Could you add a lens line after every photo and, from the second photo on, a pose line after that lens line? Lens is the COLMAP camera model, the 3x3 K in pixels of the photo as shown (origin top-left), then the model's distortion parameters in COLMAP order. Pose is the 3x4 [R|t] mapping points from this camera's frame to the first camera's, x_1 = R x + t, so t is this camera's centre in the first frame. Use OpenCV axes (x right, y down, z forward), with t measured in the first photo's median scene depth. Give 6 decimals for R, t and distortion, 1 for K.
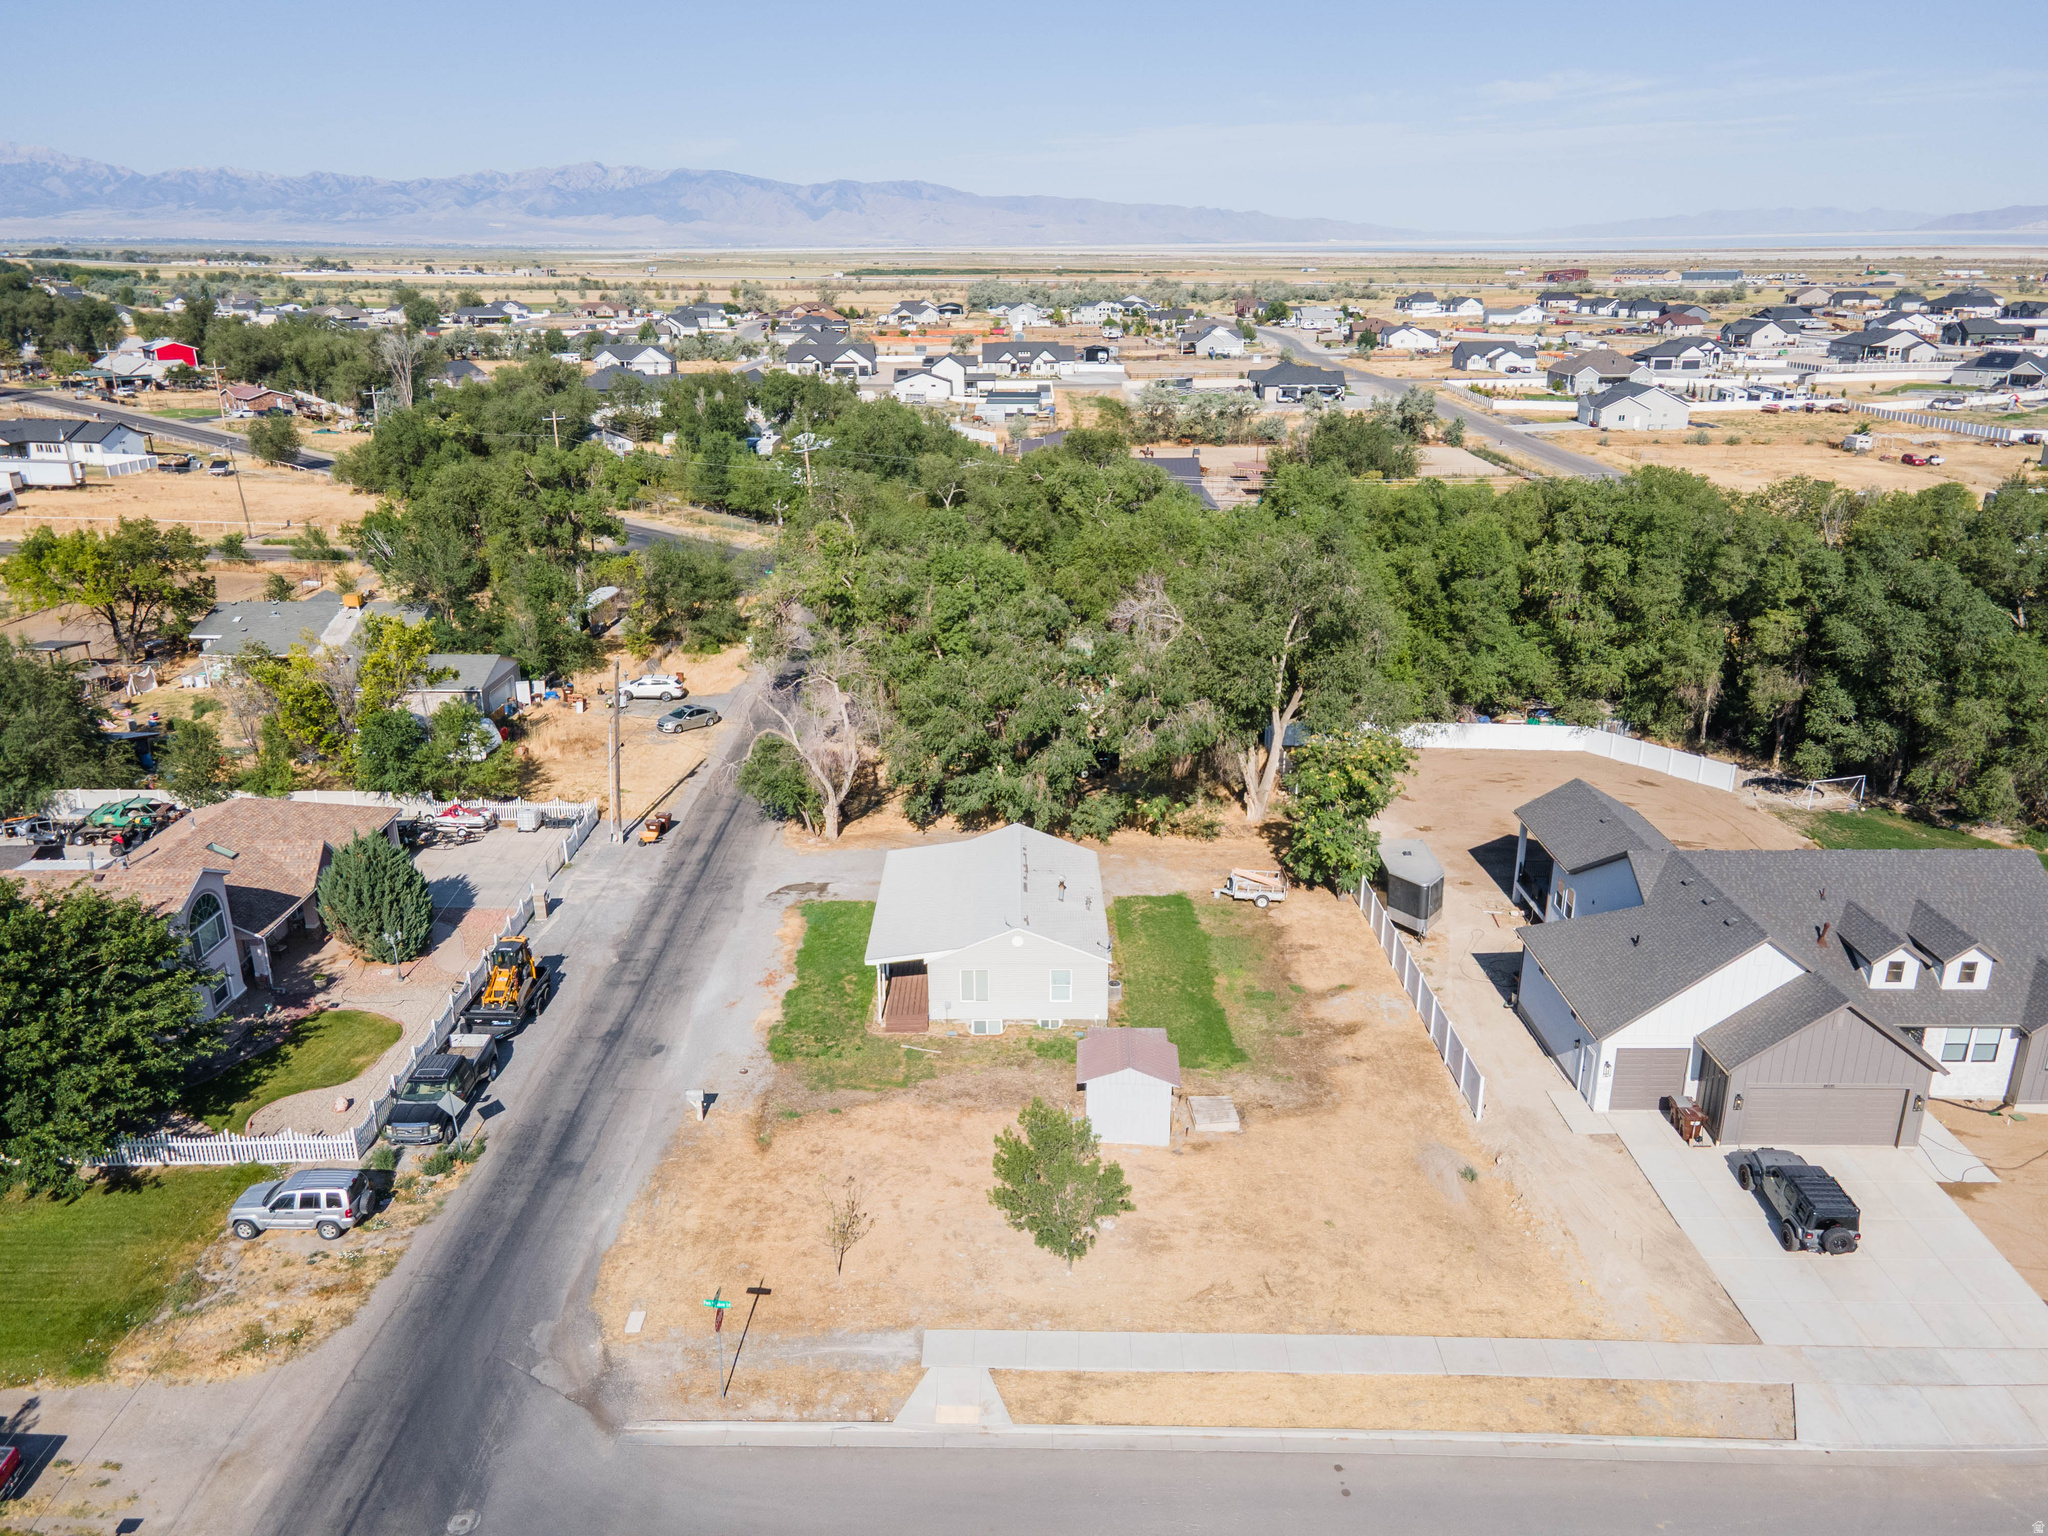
lens RADIAL K [[1489.1, 0, 1006.8], [0, 1489.1, 762.8], [0, 0, 1]] dist [0.028420, 0.024673]
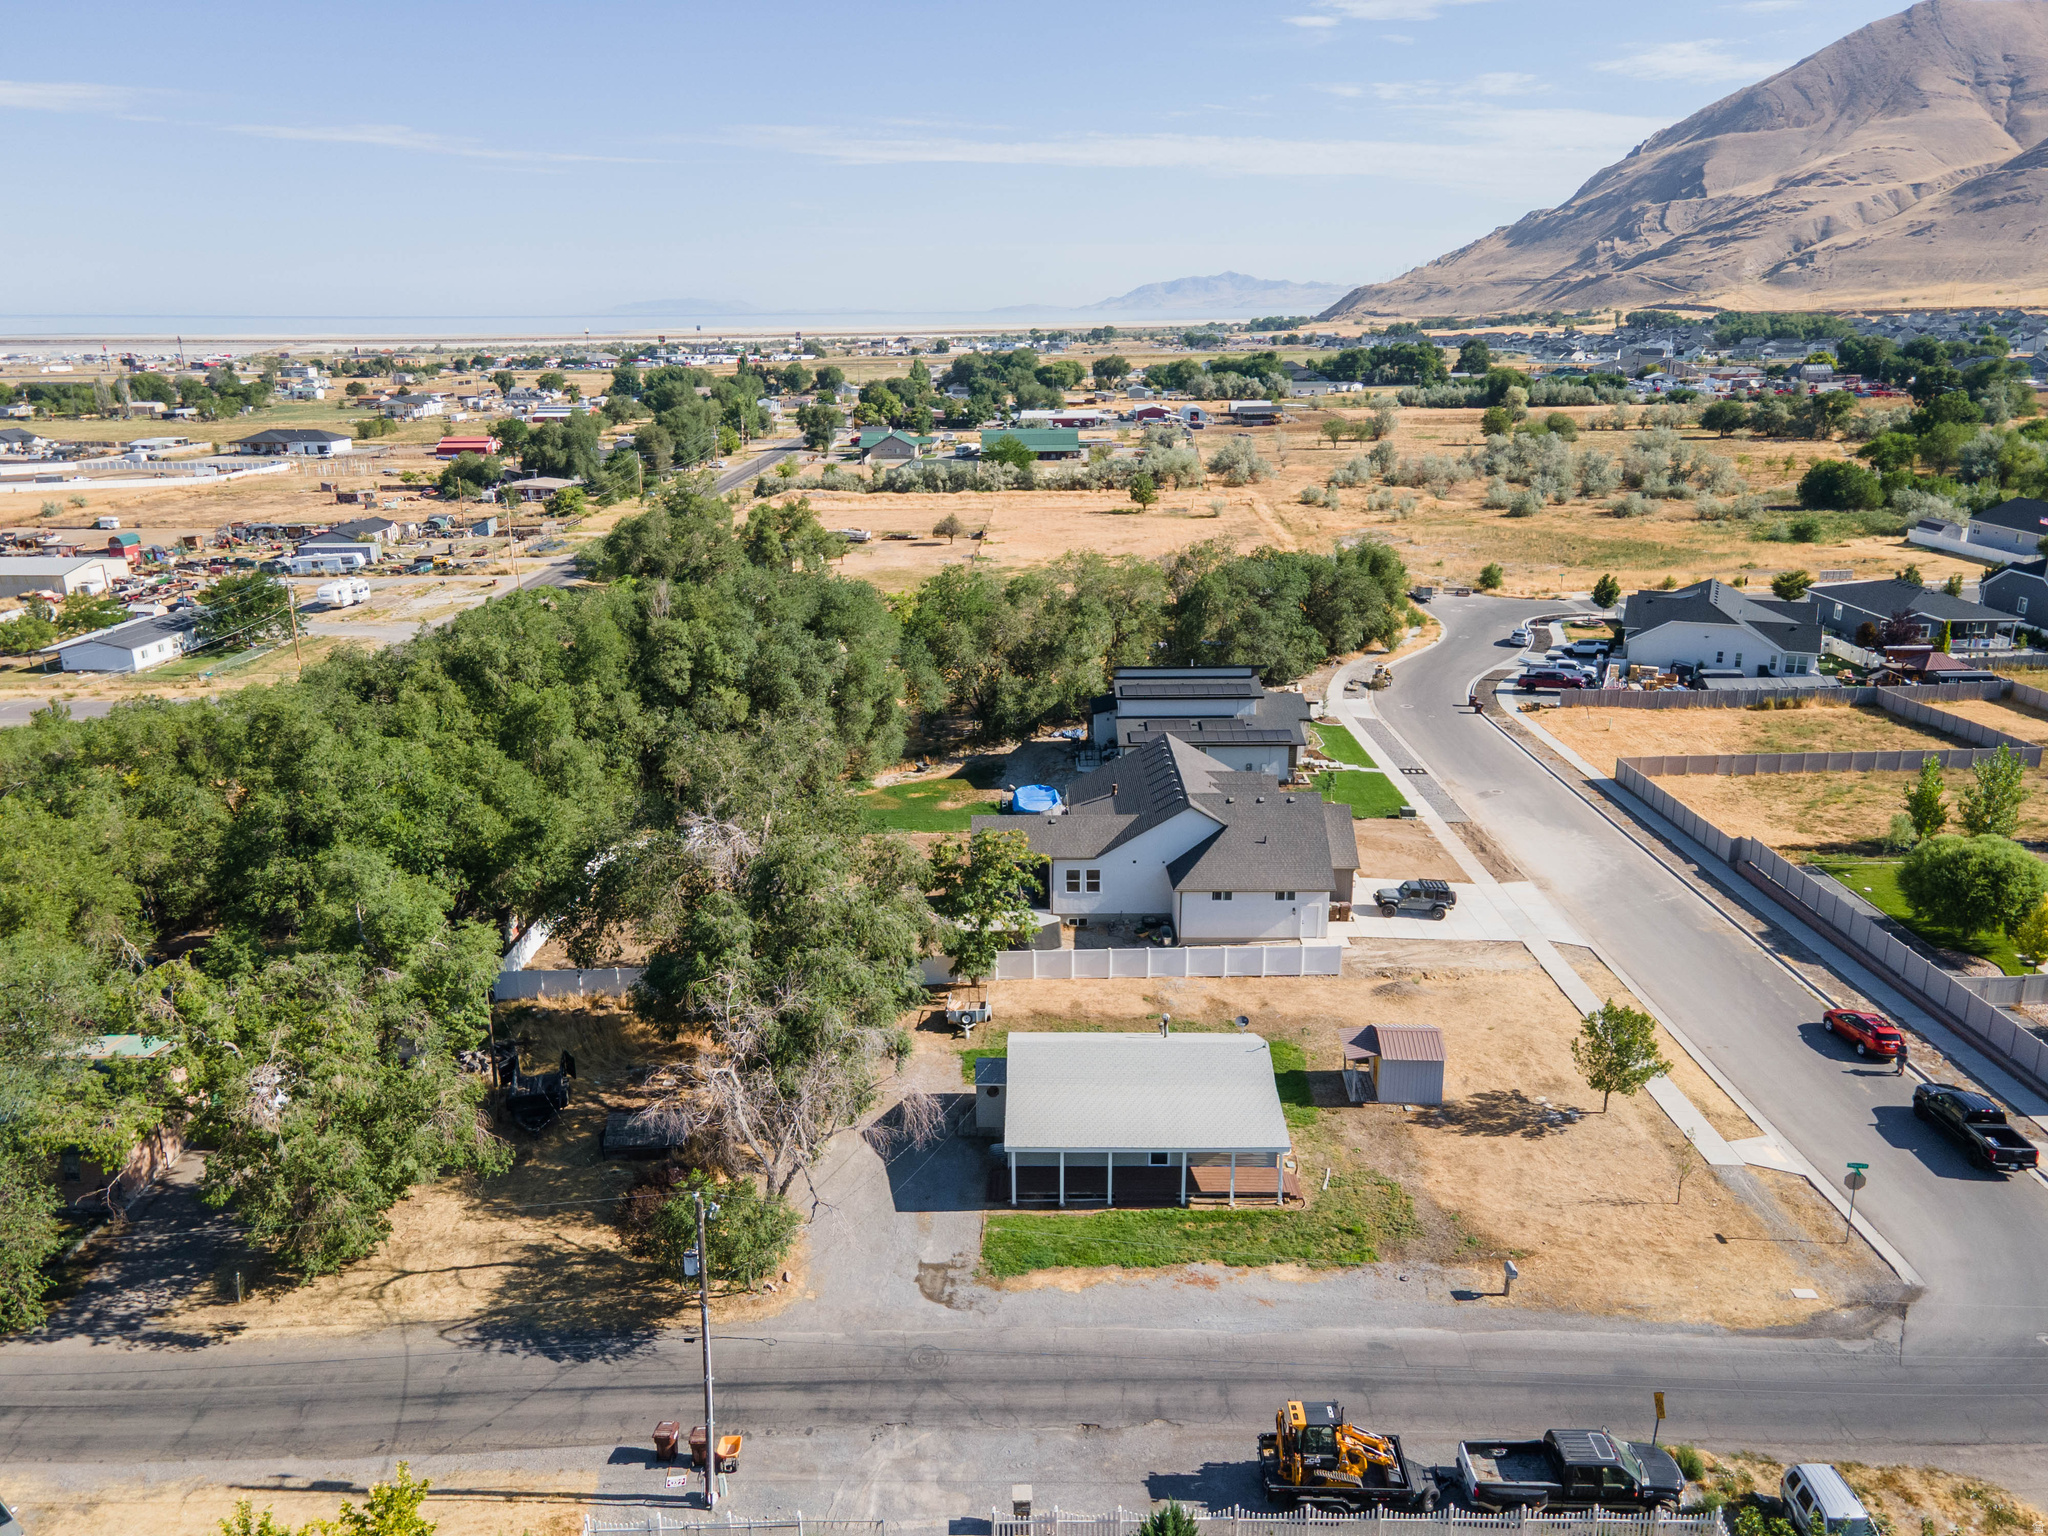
lens RADIAL K [[1489.1, 0, 1006.8], [0, 1489.1, 762.8], [0, 0, 1]] dist [0.028420, 0.024673]
pose [[0.014338, -0.284362, 0.958610, -0.828077], [0.340604, 0.902761, 0.262700, -0.357332], [-0.940097, 0.322740, 0.109799, 0.836607]]
